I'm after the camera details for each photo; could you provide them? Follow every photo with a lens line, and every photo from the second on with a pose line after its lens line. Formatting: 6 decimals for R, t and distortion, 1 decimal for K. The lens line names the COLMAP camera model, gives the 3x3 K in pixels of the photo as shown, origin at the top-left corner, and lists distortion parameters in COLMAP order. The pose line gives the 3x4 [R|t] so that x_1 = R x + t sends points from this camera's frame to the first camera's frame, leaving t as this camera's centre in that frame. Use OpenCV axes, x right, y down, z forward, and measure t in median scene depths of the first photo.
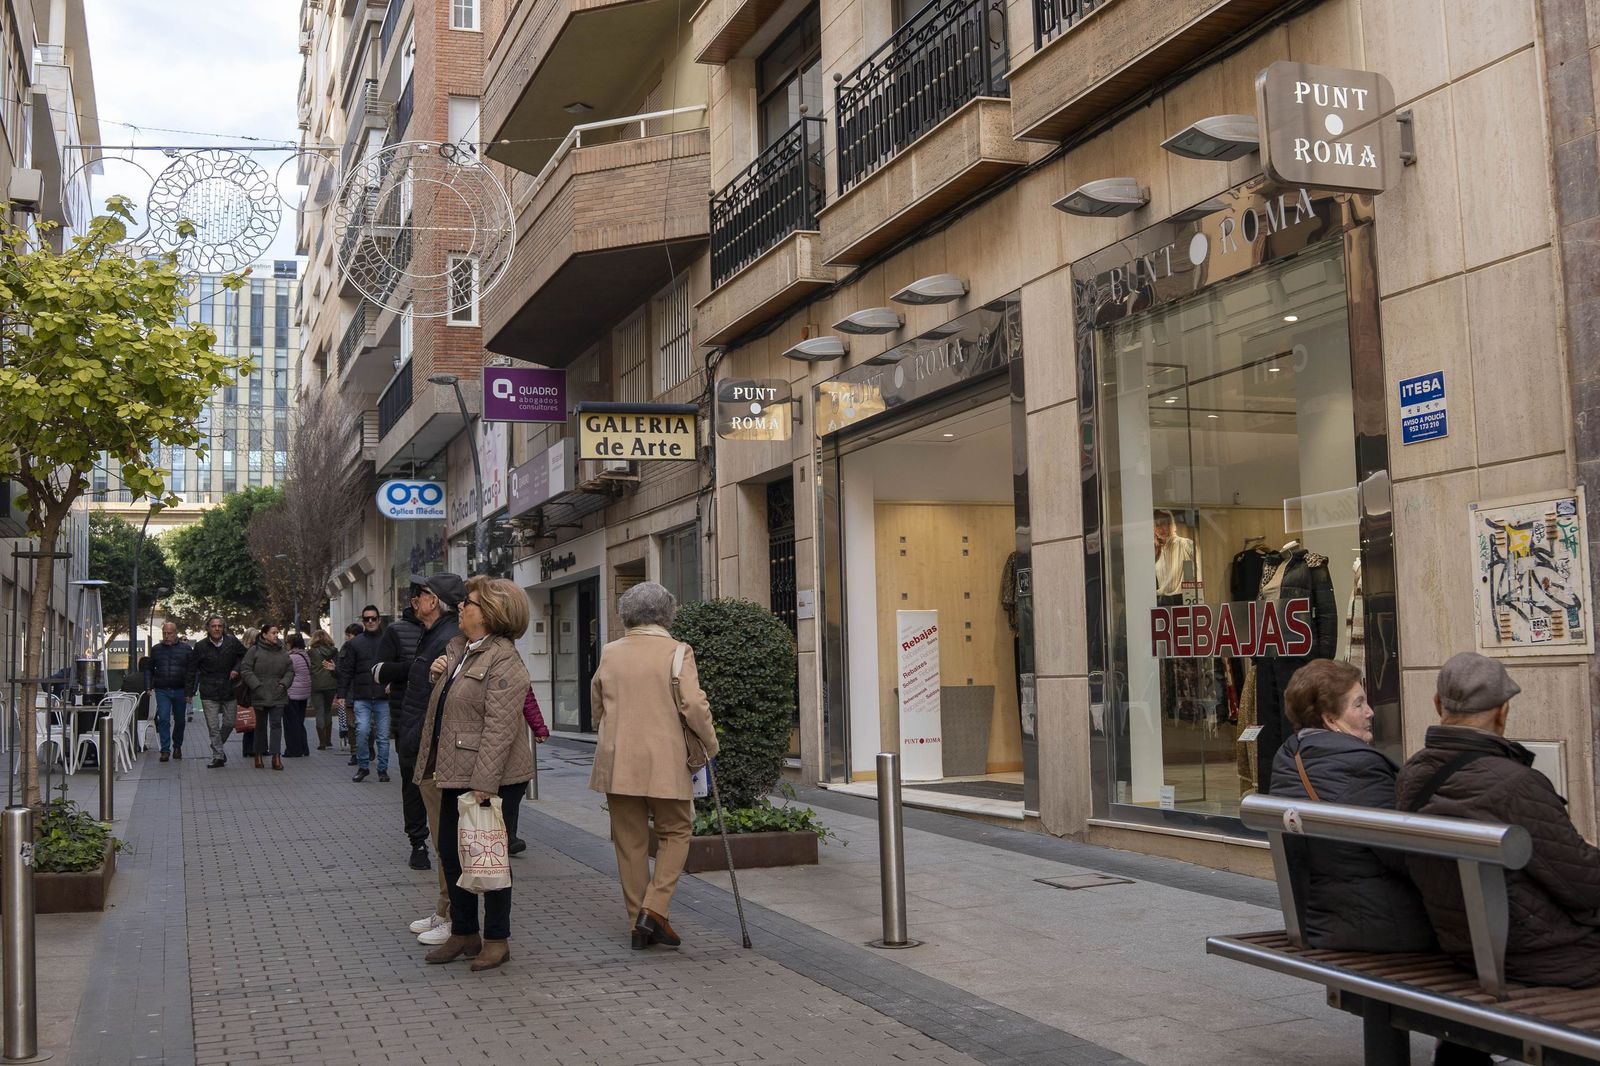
lens RADIAL K [[1814.6, 0, 798.1], [0, 1814.6, 562.9], [0, 0, 1]] dist [-0.085126, 0.007656]
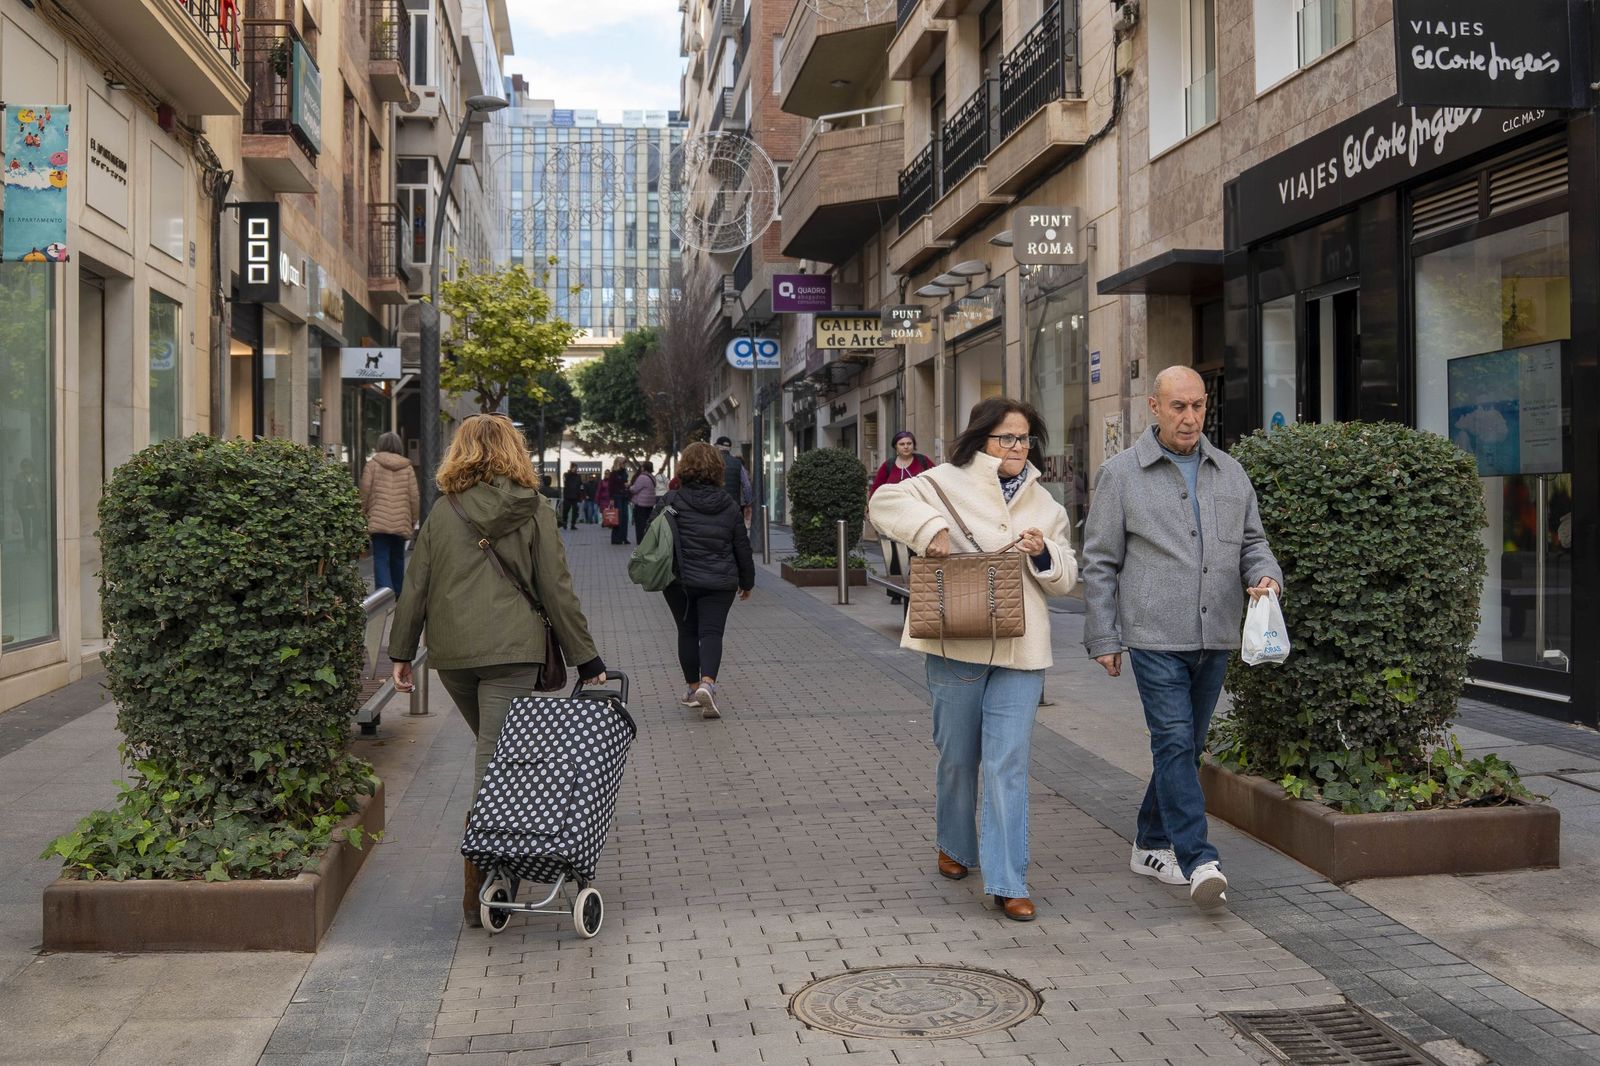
lens RADIAL K [[2114.0, 0, 800.0], [0, 2114.0, 574.7], [0, 0, 1]] dist [0.059271, -0.078817]
pose [[0.971227, 0.025260, -0.236813, 0.174184], [-0.002668, 0.995451, 0.095241, -0.022415], [0.238141, -0.091869, 0.966876, -0.441110]]
